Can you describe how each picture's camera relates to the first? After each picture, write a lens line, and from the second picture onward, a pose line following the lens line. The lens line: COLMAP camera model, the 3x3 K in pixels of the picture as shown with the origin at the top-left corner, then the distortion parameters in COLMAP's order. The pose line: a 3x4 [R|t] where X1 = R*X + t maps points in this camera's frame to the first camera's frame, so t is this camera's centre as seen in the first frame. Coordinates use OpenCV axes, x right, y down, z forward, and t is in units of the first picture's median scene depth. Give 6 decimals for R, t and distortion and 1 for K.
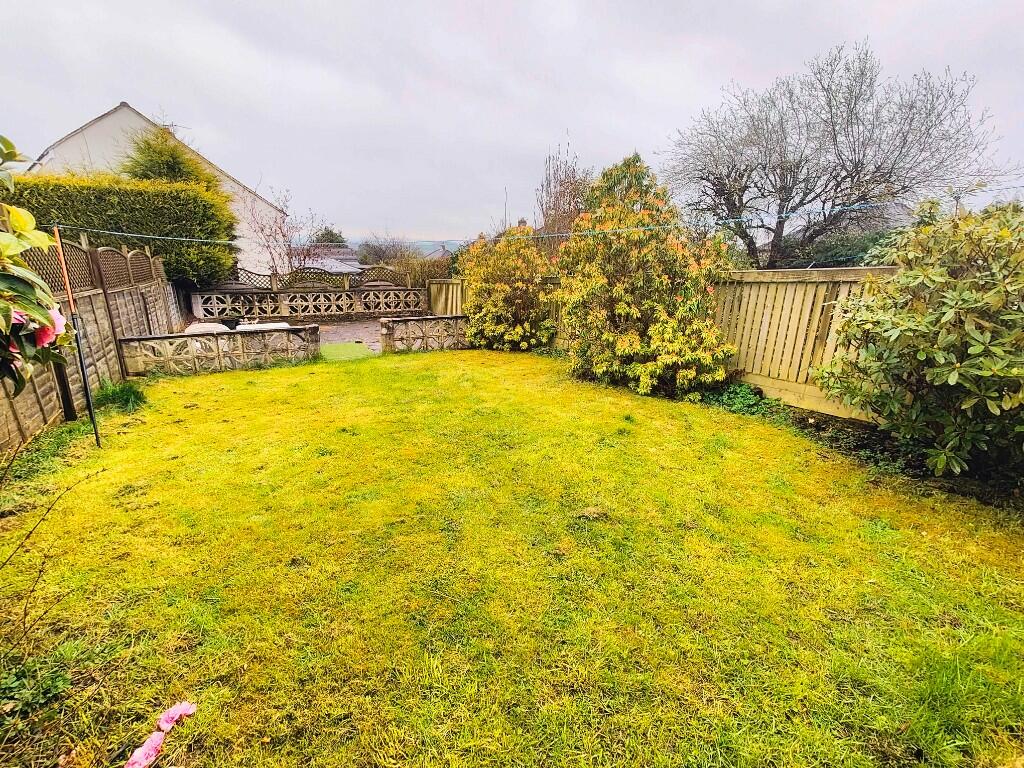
lens RADIAL K [[448.6, 0, 511.6], [0, 448.6, 379.4], [0, 0, 1]] dist [0.007211, -0.000625]
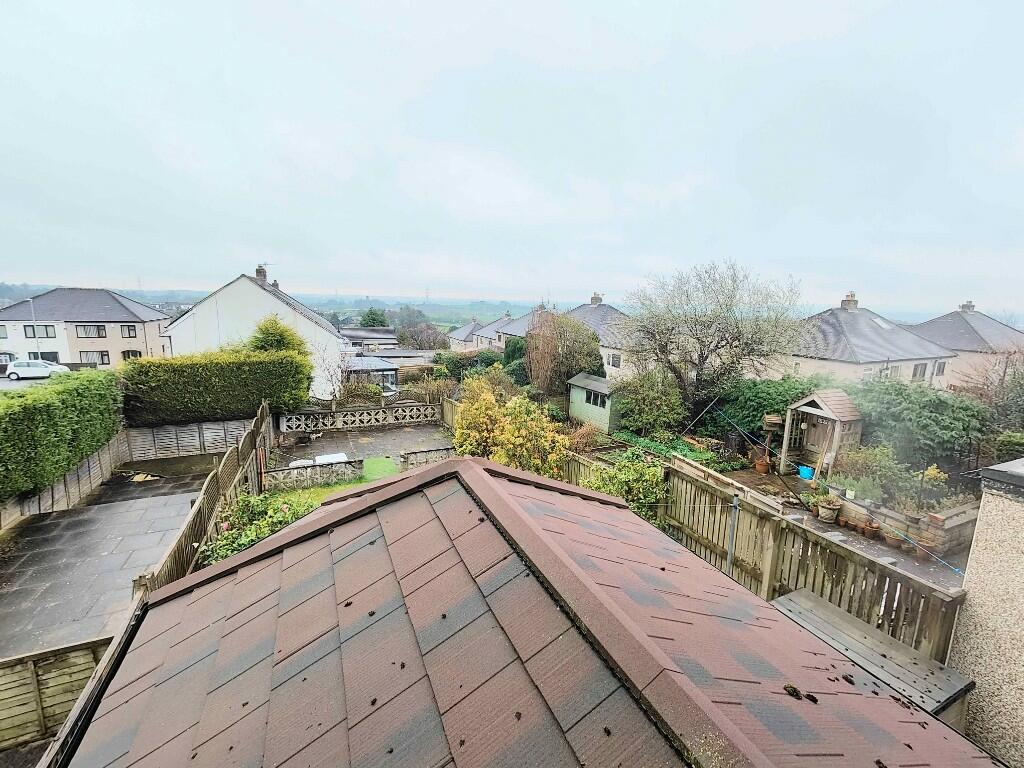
lens RADIAL K [[448.6, 0, 511.6], [0, 448.6, 379.4], [0, 0, 1]] dist [0.007211, -0.000625]
pose [[0.997156, 0.011670, -0.074452, 0.155703], [-0.021127, 0.991609, -0.127535, -0.134168], [0.072339, 0.128745, 0.989036, -0.417886]]
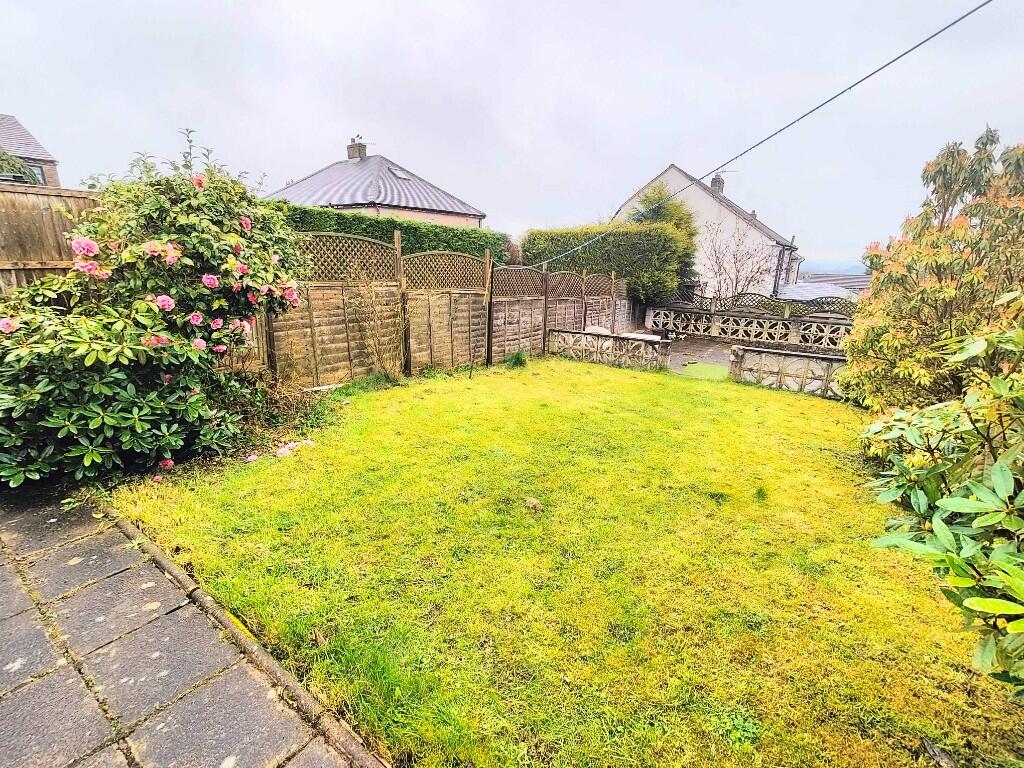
lens RADIAL K [[448.6, 0, 511.6], [0, 448.6, 379.4], [0, 0, 1]] dist [0.007211, -0.000625]
pose [[0.466192, 0.218287, -0.857331, 0.234352], [-0.264837, 0.959075, 0.100182, -0.022647], [0.844113, 0.180348, 0.504923, 0.071416]]
